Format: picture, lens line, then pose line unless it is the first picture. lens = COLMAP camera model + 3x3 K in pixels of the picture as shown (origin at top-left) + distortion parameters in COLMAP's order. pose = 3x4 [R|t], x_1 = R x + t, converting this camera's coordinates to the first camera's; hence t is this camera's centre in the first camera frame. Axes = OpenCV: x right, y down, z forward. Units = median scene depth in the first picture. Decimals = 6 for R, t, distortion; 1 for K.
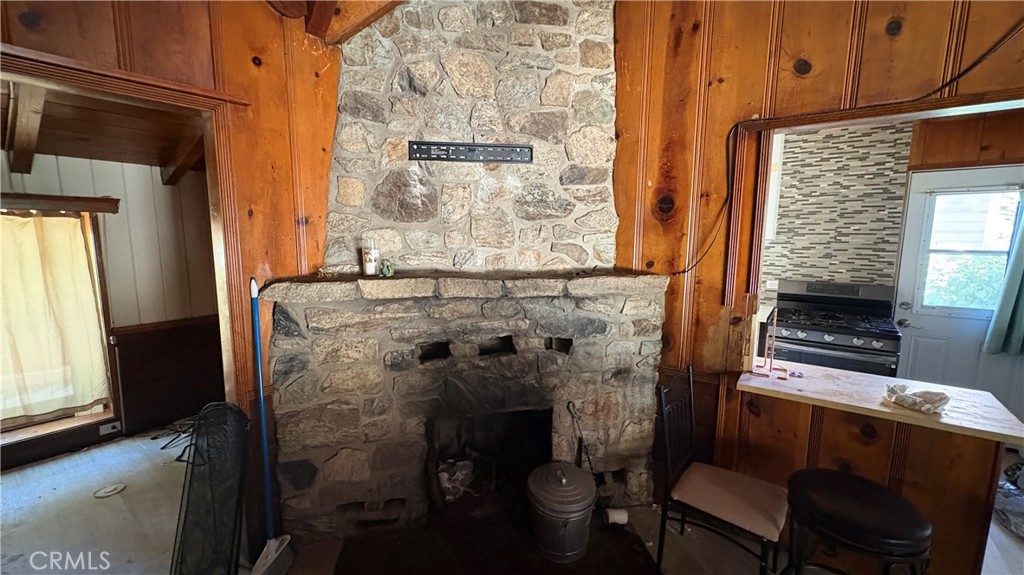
lens RADIAL K [[408.0, 0, 510.4], [0, 408.0, 291.1], [0, 0, 1]] dist [0.000756, 0.000211]
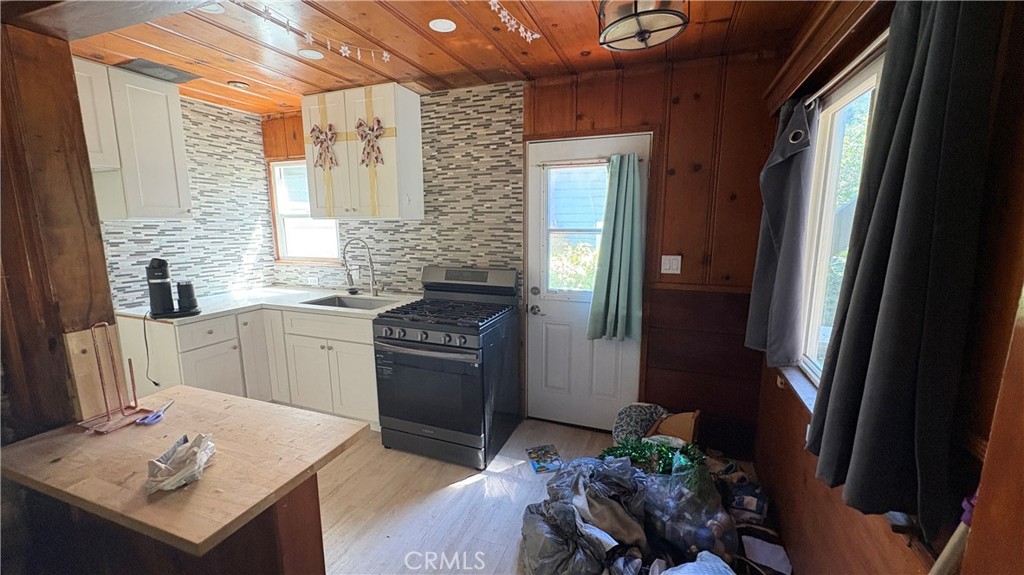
lens RADIAL K [[408.0, 0, 512.0], [0, 408.0, 289.7], [0, 0, 1]] dist [0.000756, 0.000211]
pose [[0.961140, -0.053624, 0.270805, 0.643676], [0.045354, 0.998296, 0.036712, -0.002519], [-0.272312, -0.023003, 0.961934, 0.129144]]
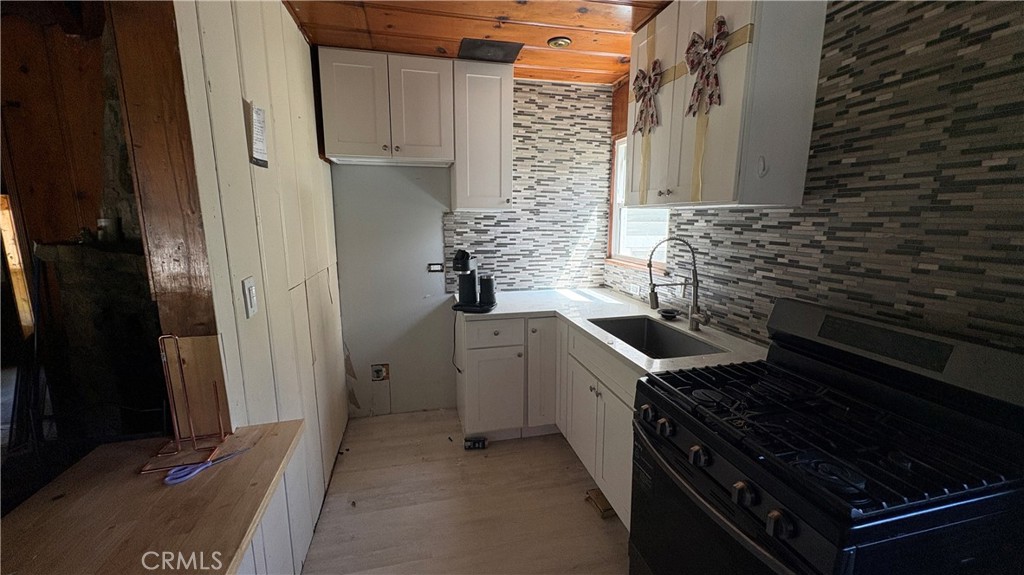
lens RADIAL K [[408.0, 0, 512.3], [0, 408.0, 289.2], [0, 0, 1]] dist [0.000756, 0.000211]
pose [[0.774314, 0.104767, -0.624068, 0.758999], [-0.078836, 0.994487, 0.069137, -0.048882], [0.627871, -0.004335, 0.778305, 0.514592]]
